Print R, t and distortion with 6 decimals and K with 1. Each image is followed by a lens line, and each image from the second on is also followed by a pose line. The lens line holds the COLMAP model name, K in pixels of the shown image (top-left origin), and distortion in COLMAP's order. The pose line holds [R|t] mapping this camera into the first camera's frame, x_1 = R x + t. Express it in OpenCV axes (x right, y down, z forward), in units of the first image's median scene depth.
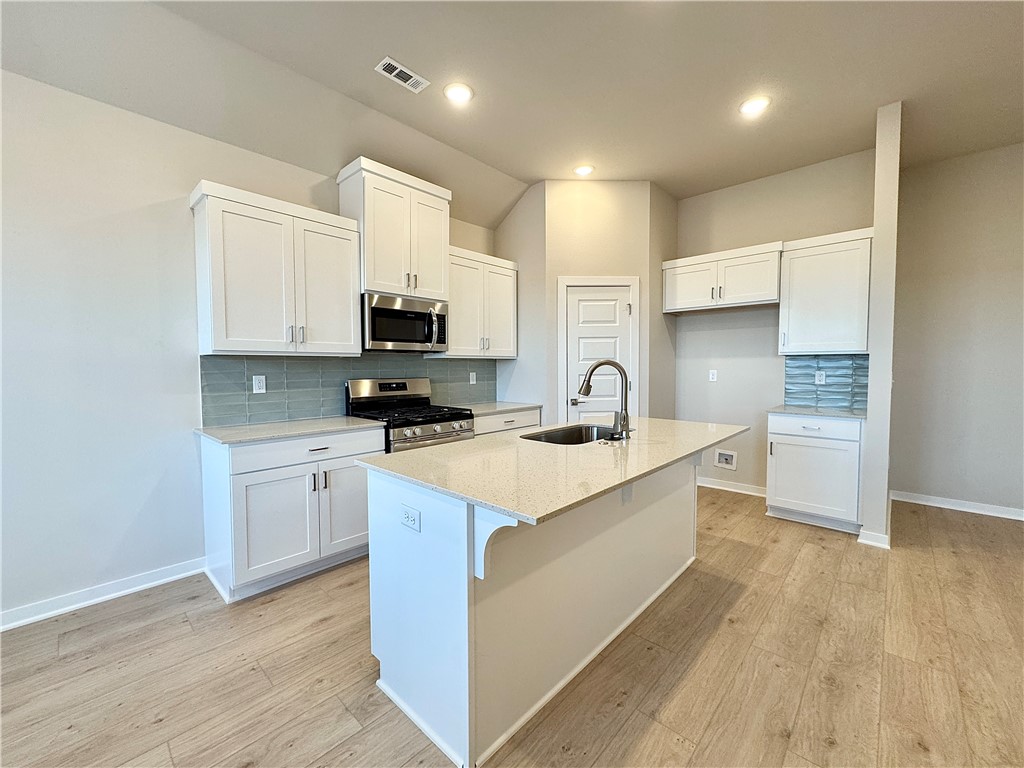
lens RADIAL K [[419.1, 0, 512.0], [0, 419.1, 384.0], [0, 0, 1]] dist [-0.003724, -0.000092]
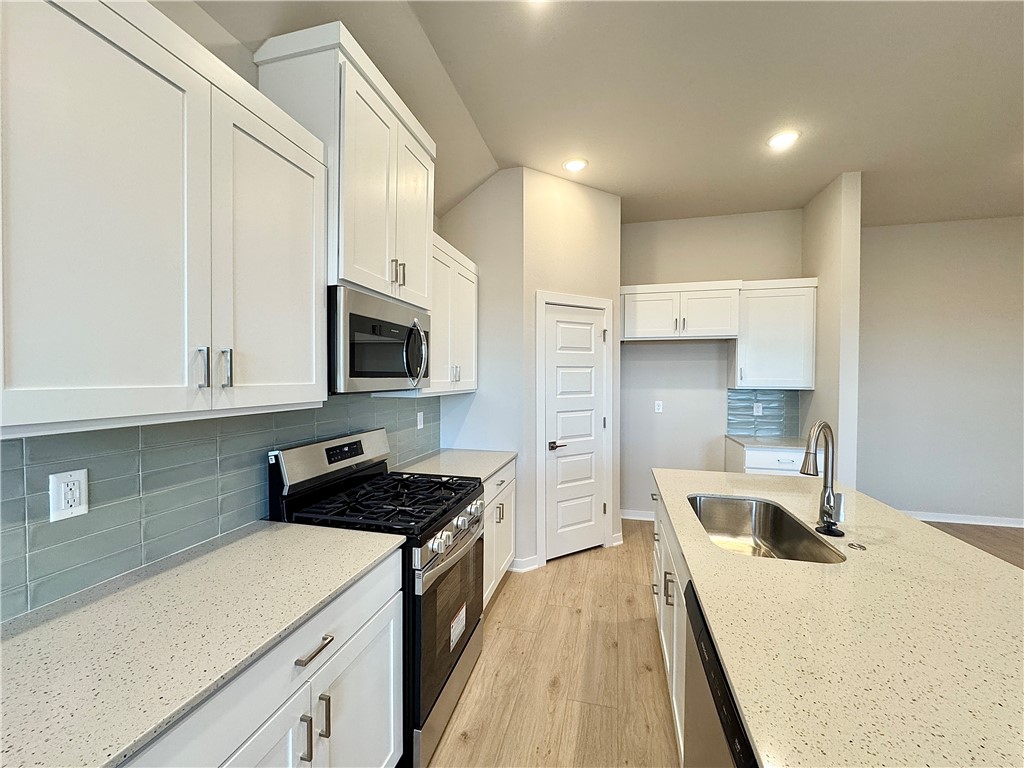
lens RADIAL K [[409.1, 0, 512.0], [0, 409.1, 384.0], [0, 0, 1]] dist [-0.007016, 0.000106]
pose [[0.879629, -0.000693, 0.475660, -0.350687], [0.013945, 0.999607, -0.024332, -0.069233], [-0.475456, 0.028036, 0.879293, 0.400799]]
